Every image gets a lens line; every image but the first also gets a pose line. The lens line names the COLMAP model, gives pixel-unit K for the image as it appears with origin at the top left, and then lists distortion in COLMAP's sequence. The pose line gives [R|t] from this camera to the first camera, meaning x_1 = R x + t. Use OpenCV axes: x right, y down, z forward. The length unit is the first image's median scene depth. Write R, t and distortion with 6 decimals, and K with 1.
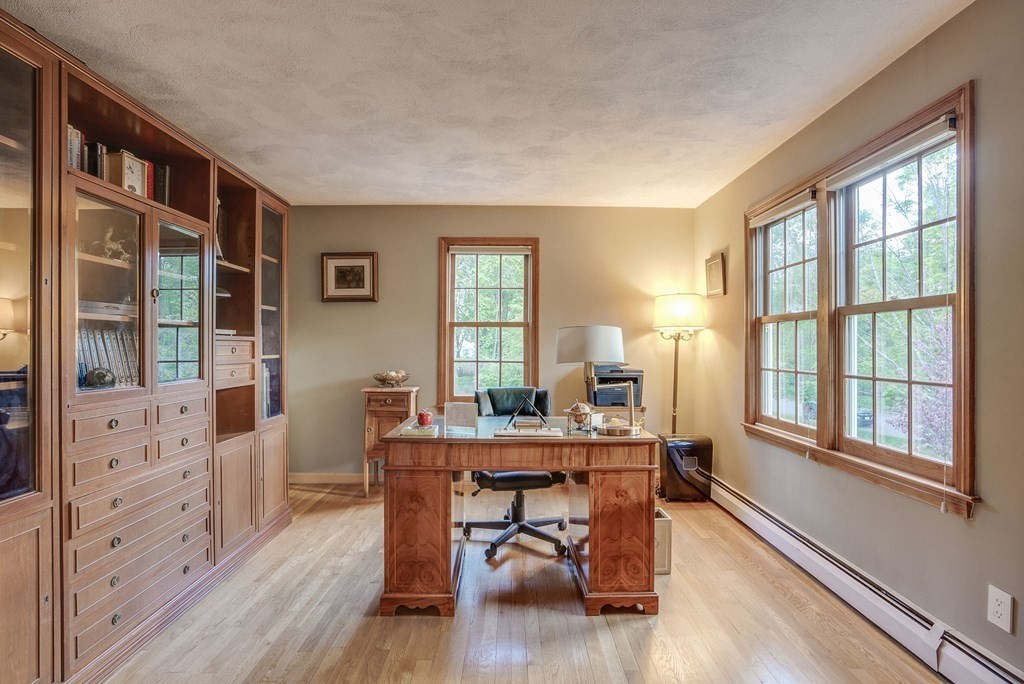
lens RADIAL K [[541.6, 0, 511.3], [0, 541.6, 345.5], [0, 0, 1]] dist [-0.039575, 0.008707]
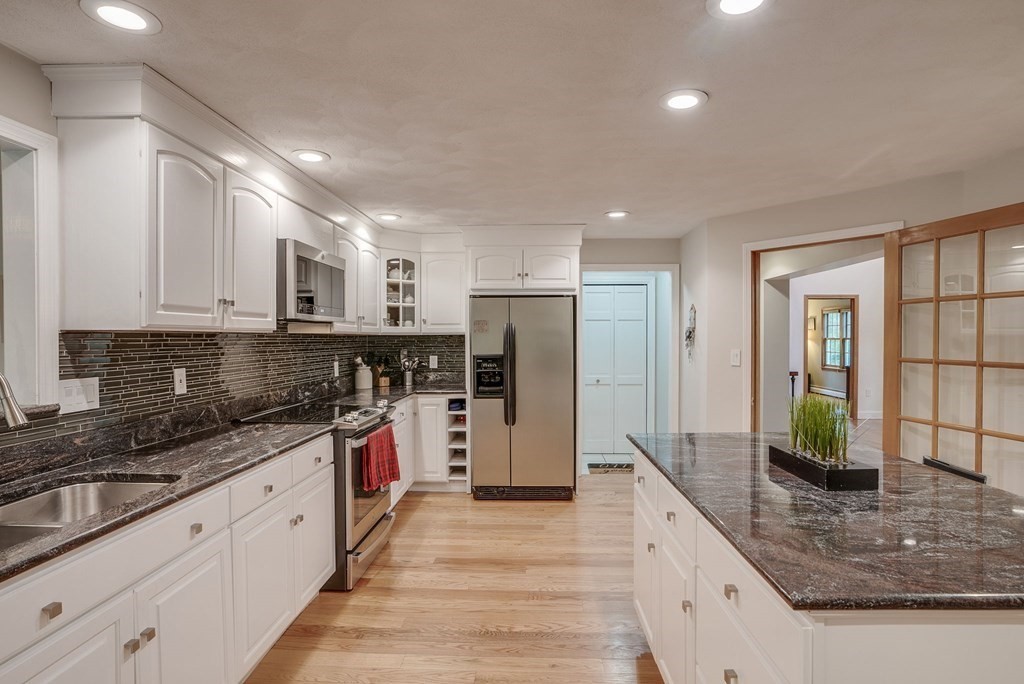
lens RADIAL K [[592.8, 0, 508.2], [0, 592.8, 342.7], [0, 0, 1]] dist [-0.040852, 0.007286]
pose [[0.998784, 0.000873, -0.049292, -1.531654], [-0.000206, 0.999908, 0.013536, -0.074491], [0.049299, -0.013509, 0.998693, -3.156207]]
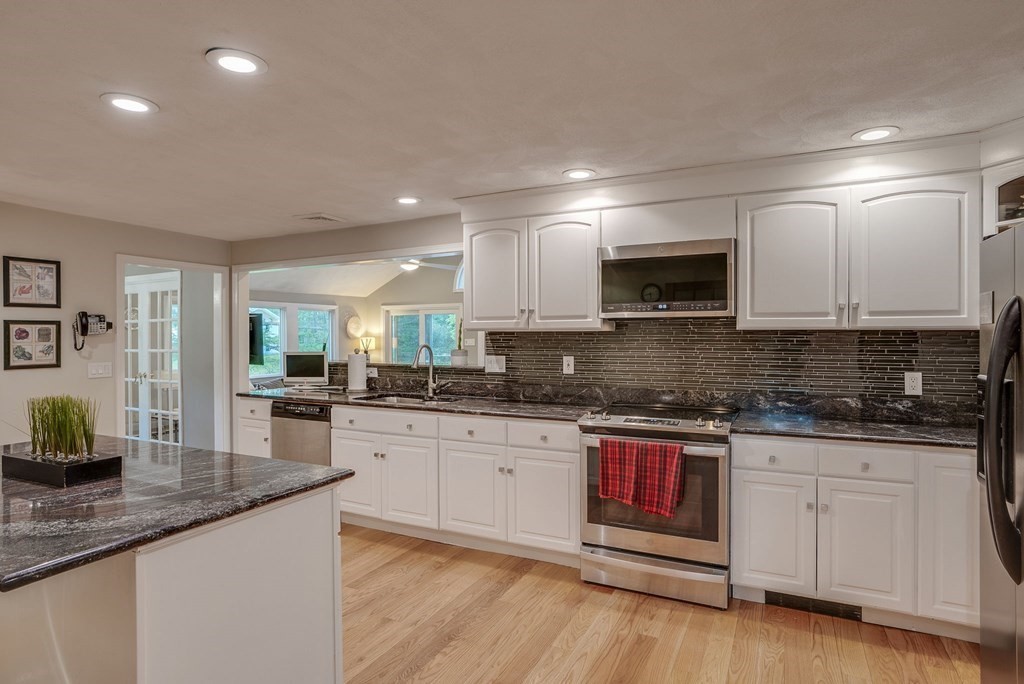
lens RADIAL K [[530.1, 0, 497.1], [0, 530.1, 338.4], [0, 0, 1]] dist [-0.020261, 0.000513]
pose [[-0.480783, 0.008347, -0.876800, -0.862659], [0.006657, 0.999961, 0.005869, -0.069248], [0.876814, -0.003015, -0.480820, -1.606342]]
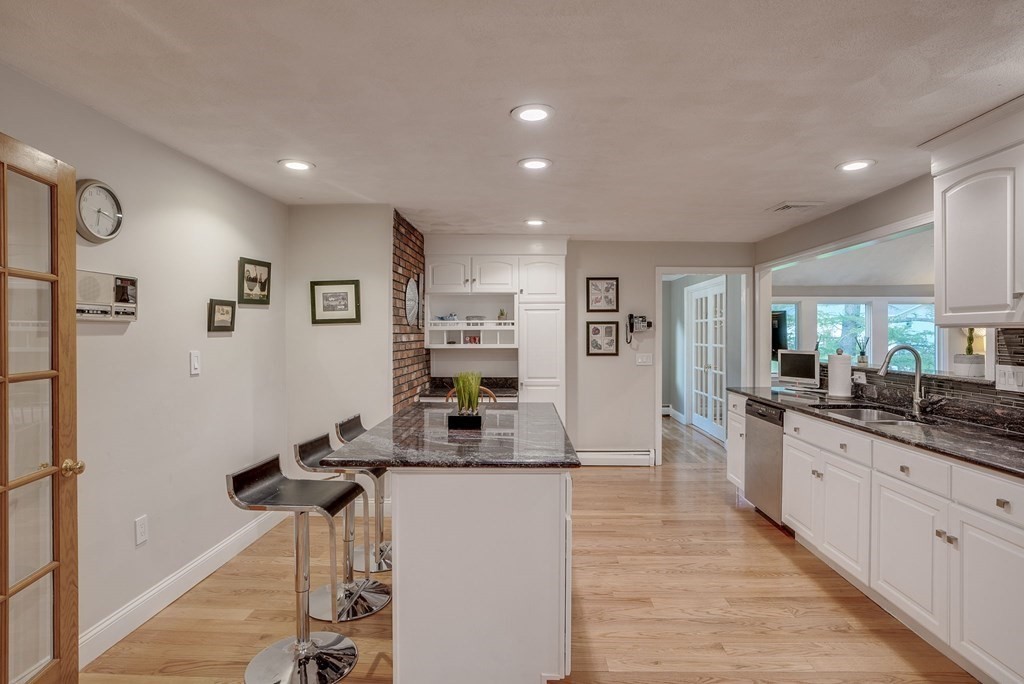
lens RADIAL K [[518.2, 0, 538.6], [0, 518.2, 337.2], [0, 0, 1]] dist [-0.024559, 0.010122]
pose [[-0.999998, 0.001689, 0.001146, -1.316842], [0.001696, 0.999981, 0.005980, -0.070632], [-0.001136, 0.005982, -0.999981, -1.391352]]
